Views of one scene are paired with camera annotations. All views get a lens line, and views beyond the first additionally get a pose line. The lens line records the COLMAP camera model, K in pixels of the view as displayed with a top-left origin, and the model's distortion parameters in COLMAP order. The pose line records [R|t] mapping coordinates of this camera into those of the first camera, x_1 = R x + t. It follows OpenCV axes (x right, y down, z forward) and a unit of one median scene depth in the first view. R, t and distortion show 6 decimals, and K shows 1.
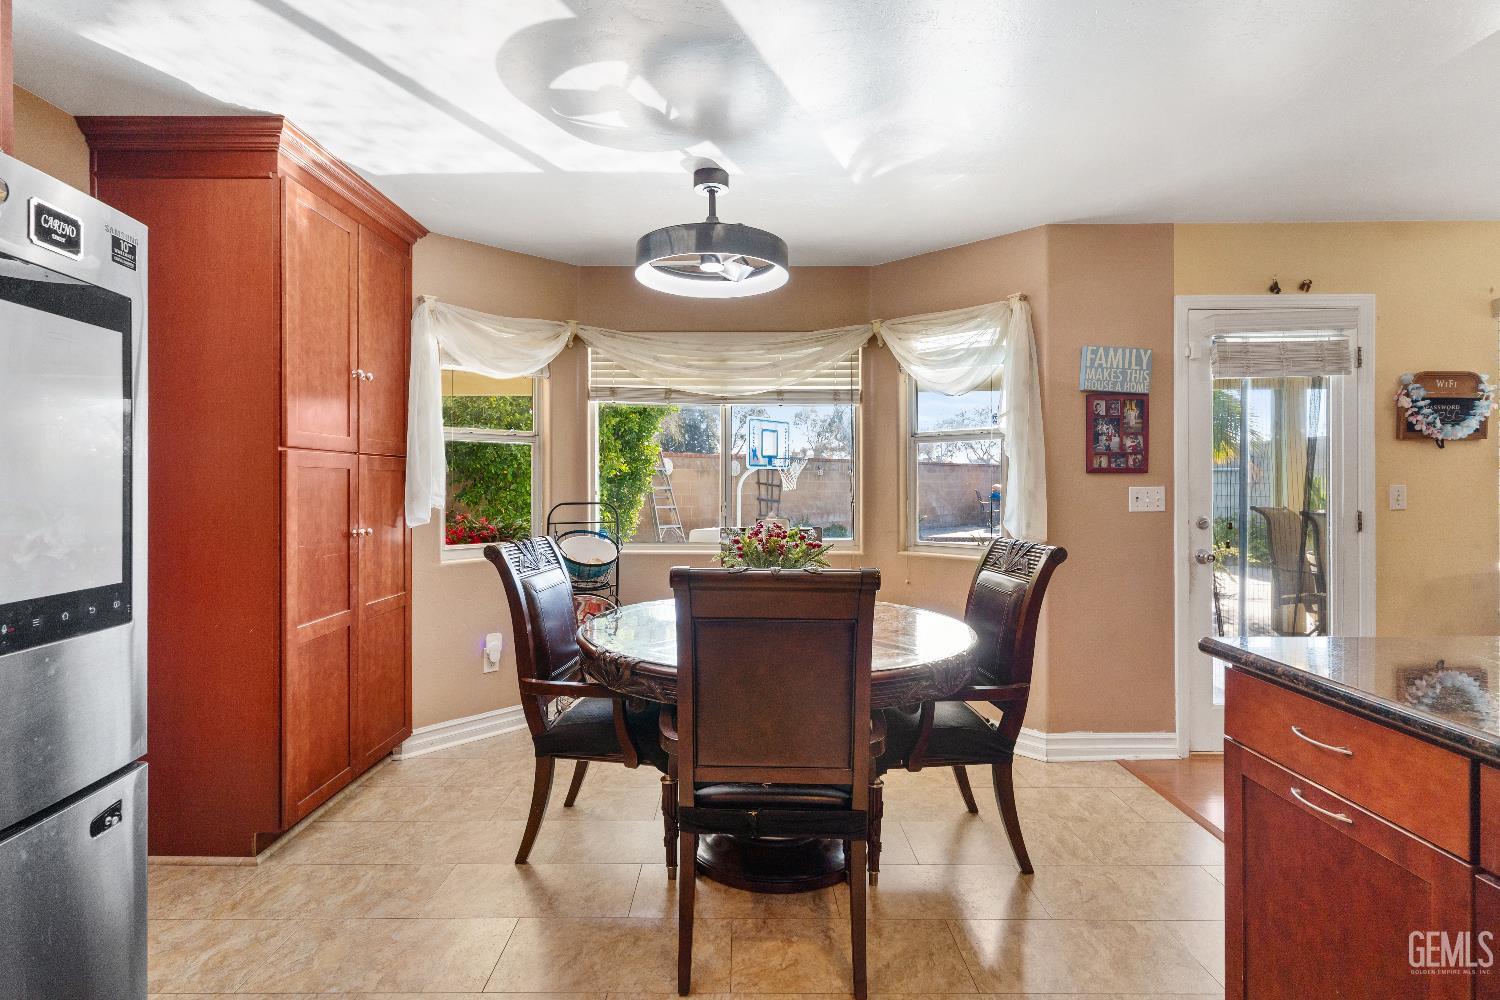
lens RADIAL K [[718.4, 0, 741.4], [0, 718.4, 494.3], [0, 0, 1]] dist [0.005830, -0.000002]
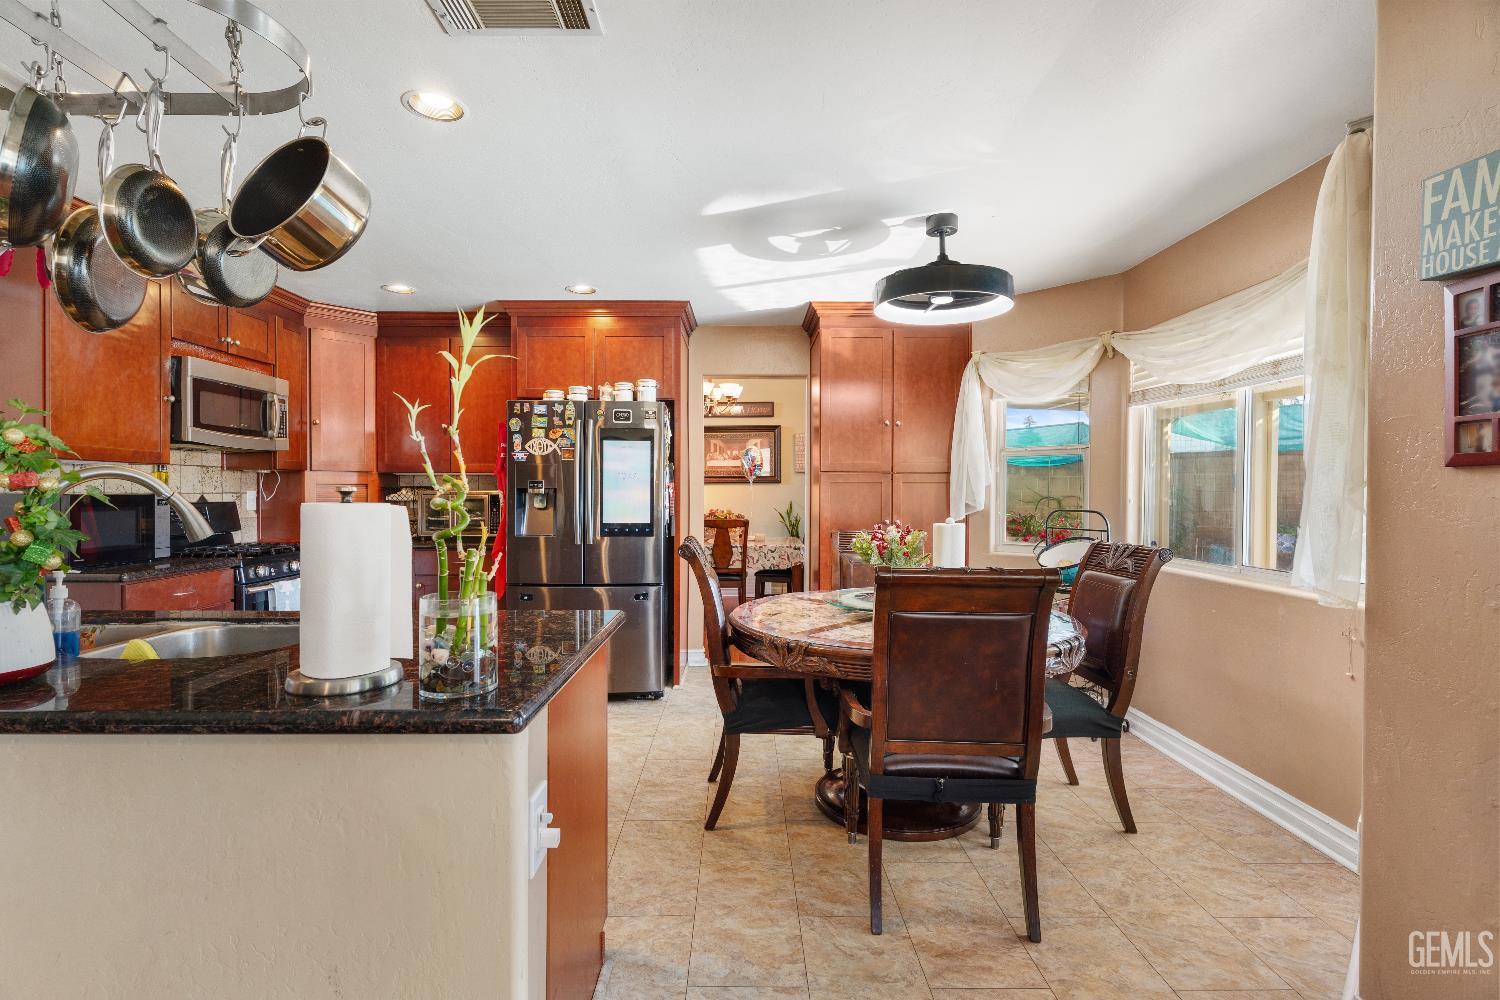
lens RADIAL K [[718.4, 0, 741.4], [0, 718.4, 494.3], [0, 0, 1]] dist [0.005830, -0.000002]
pose [[0.000836, 0.006183, -0.999981, 0.928245], [-0.013394, 0.999891, 0.006171, -0.009434], [0.999910, 0.013389, 0.000919, 0.579929]]
